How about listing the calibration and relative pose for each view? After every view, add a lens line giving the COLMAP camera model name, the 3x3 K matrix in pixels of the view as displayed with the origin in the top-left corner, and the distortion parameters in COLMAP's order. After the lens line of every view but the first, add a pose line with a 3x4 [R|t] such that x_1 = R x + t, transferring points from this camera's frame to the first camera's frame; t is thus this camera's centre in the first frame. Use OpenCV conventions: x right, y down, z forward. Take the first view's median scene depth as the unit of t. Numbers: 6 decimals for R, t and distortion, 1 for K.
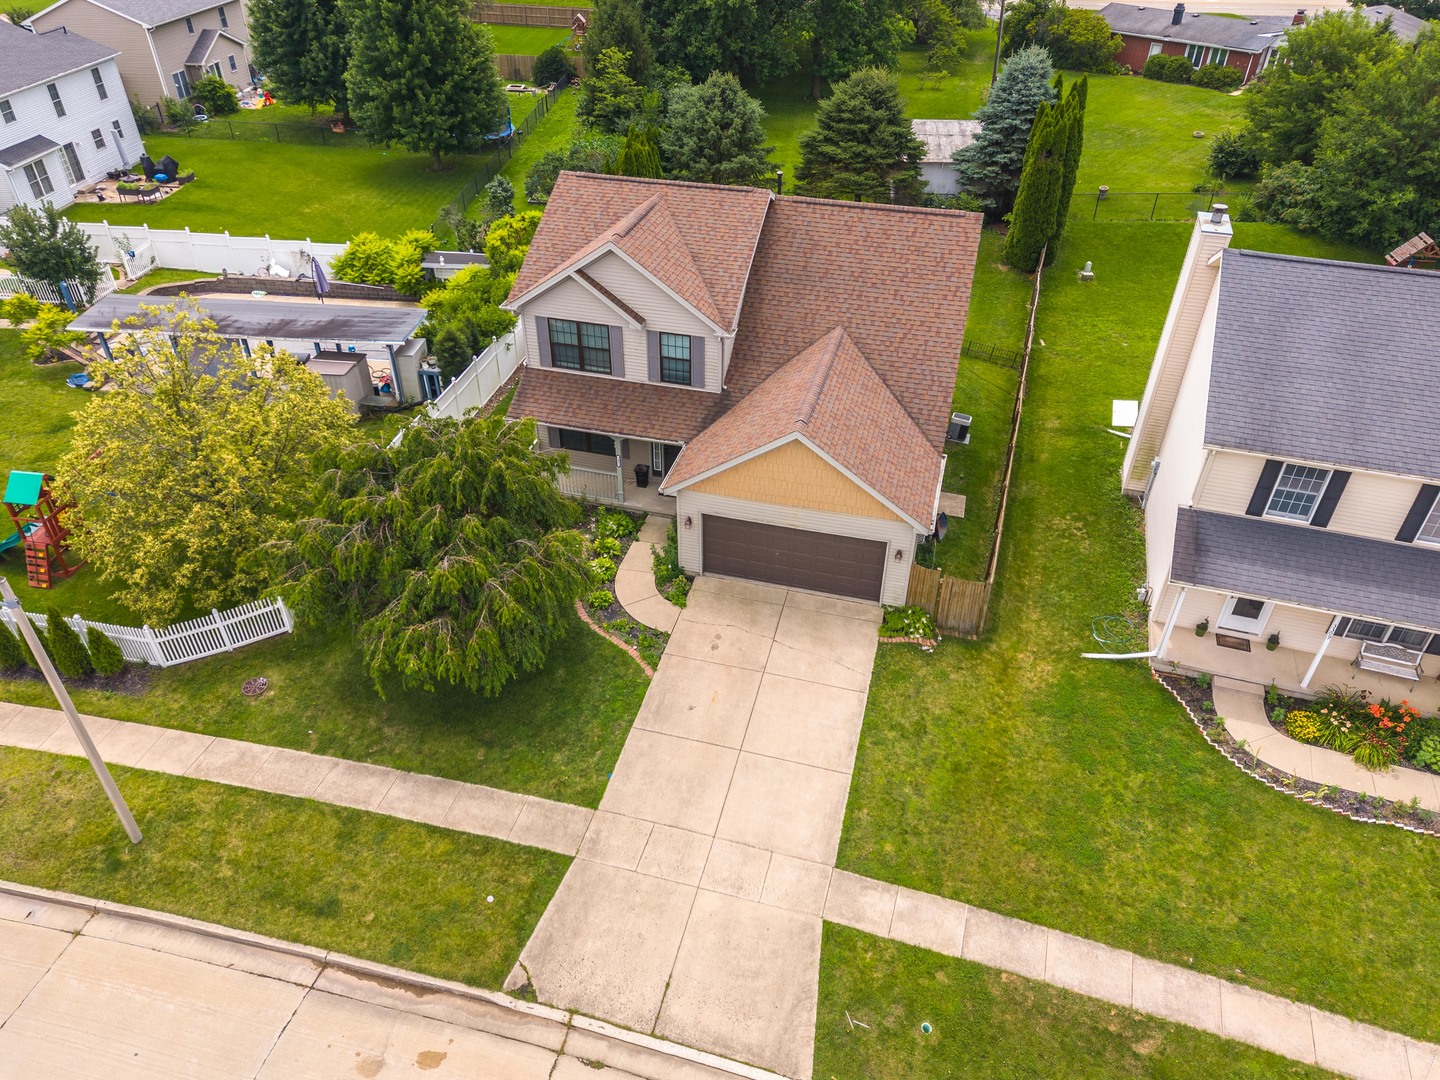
lens RADIAL K [[993.8, 0, 726.5], [0, 993.8, 566.8], [0, 0, 1]] dist [0.042361, -0.044093]
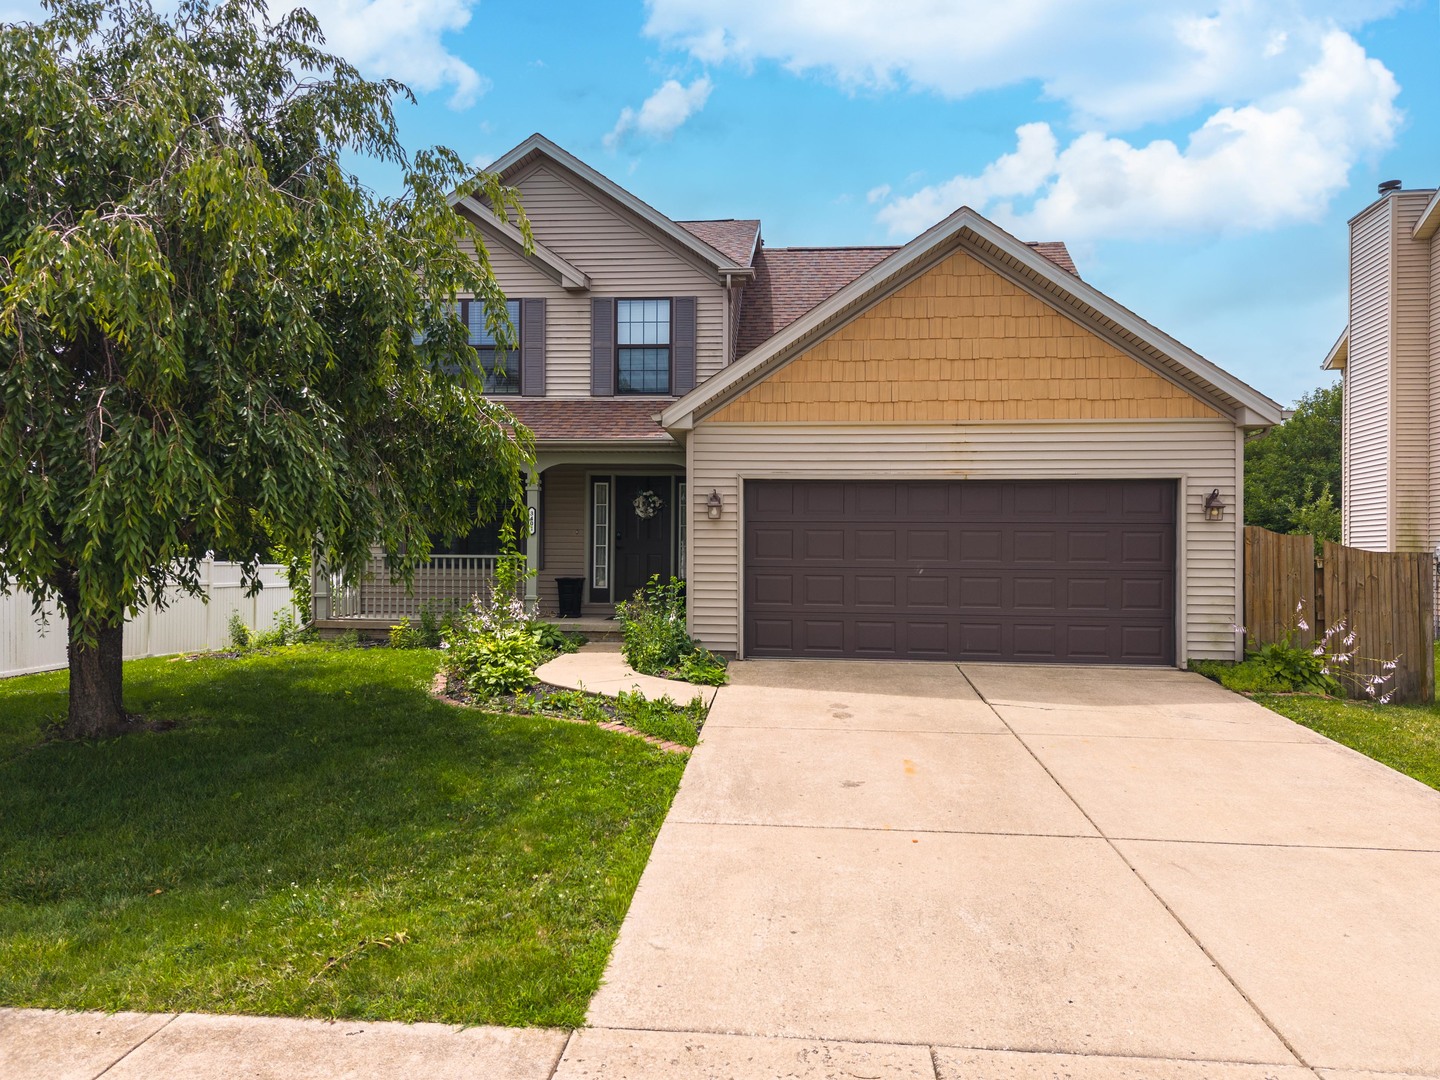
lens RADIAL K [[993.8, 0, 726.5], [0, 993.8, 566.8], [0, 0, 1]] dist [0.042361, -0.044093]
pose [[0.984151, -0.008046, 0.177152, -0.113074], [0.112787, 0.799286, -0.590272, 0.239372], [-0.136846, 0.600897, 0.787525, 0.678170]]
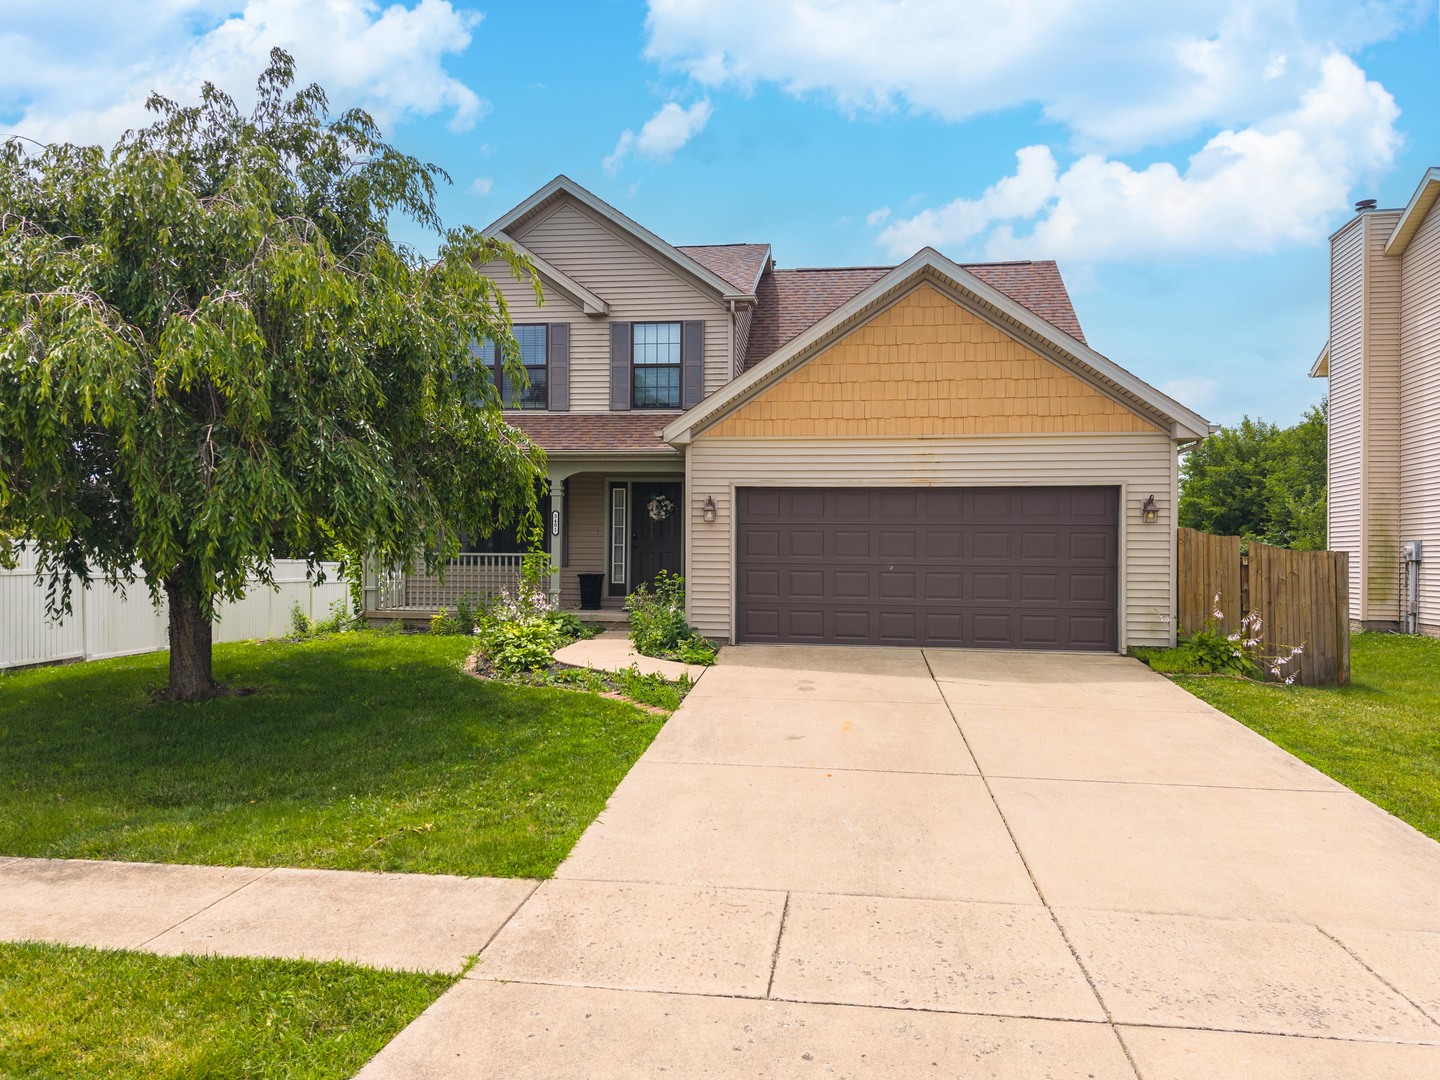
lens RADIAL K [[993.8, 0, 726.5], [0, 993.8, 566.8], [0, 0, 1]] dist [0.042361, -0.044093]
pose [[0.990812, -0.006844, 0.135070, -0.099622], [0.086515, 0.799714, -0.594116, 0.280558], [-0.103951, 0.600343, 0.792958, 0.626019]]
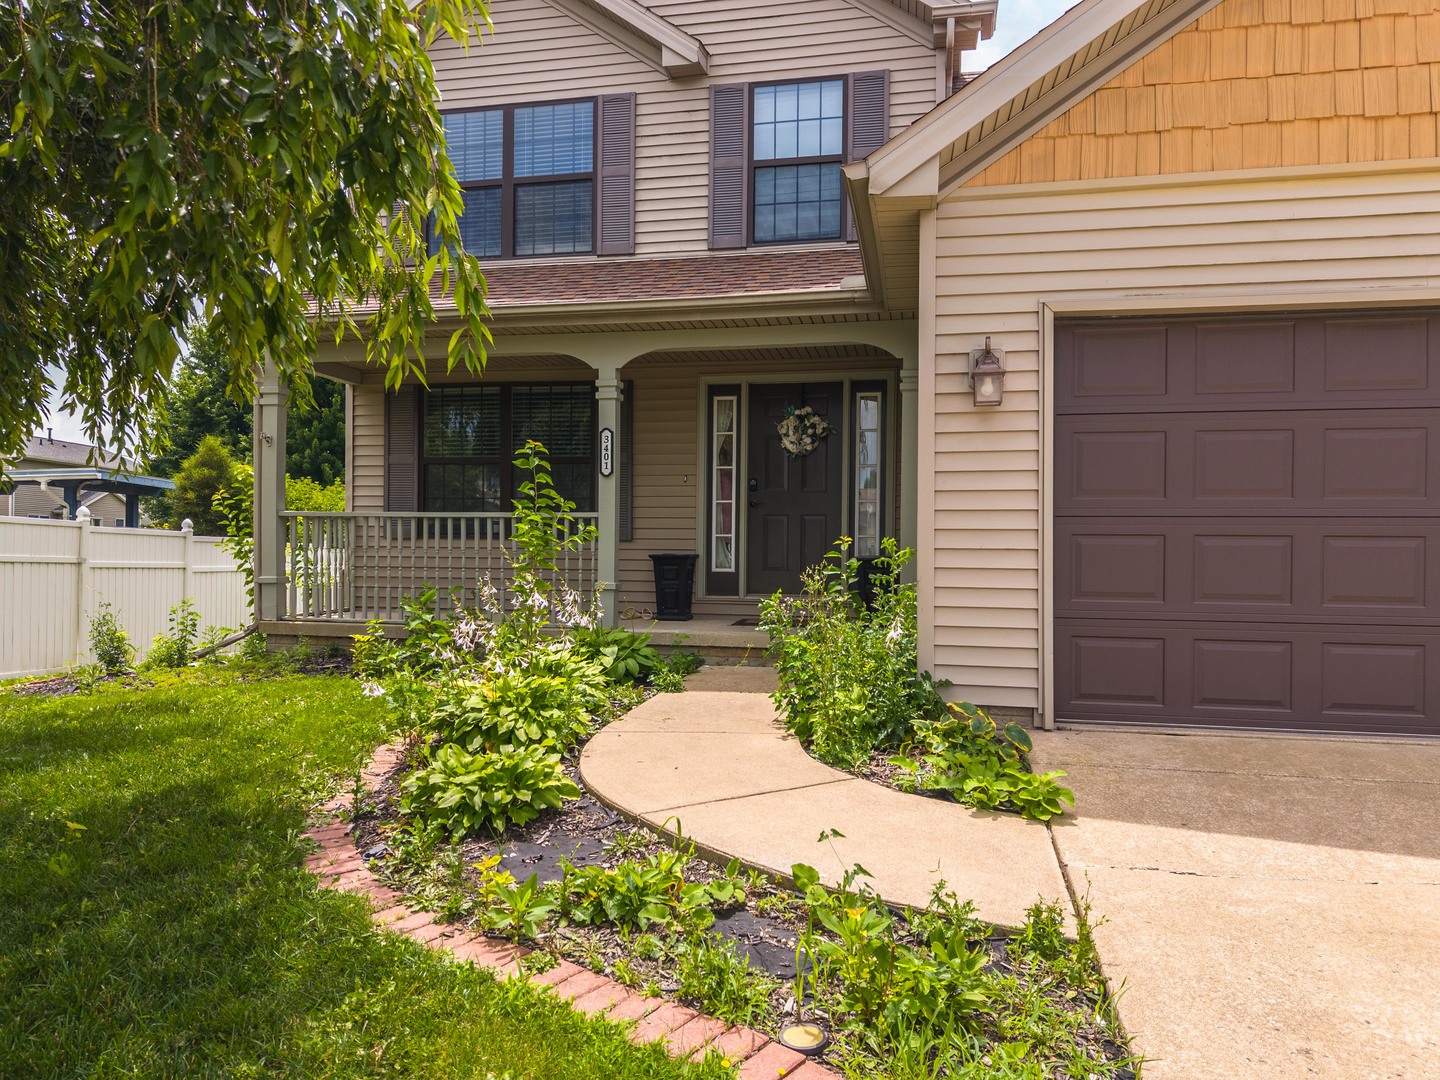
lens RADIAL K [[998.2, 0, 720.1], [0, 998.2, 546.0], [0, 0, 1]] dist [0.059462, -0.058014]
pose [[0.998515, -0.005703, 0.054187, -0.102513], [0.037660, 0.790951, -0.610719, 0.099525], [-0.039376, 0.611853, 0.789991, 0.879190]]
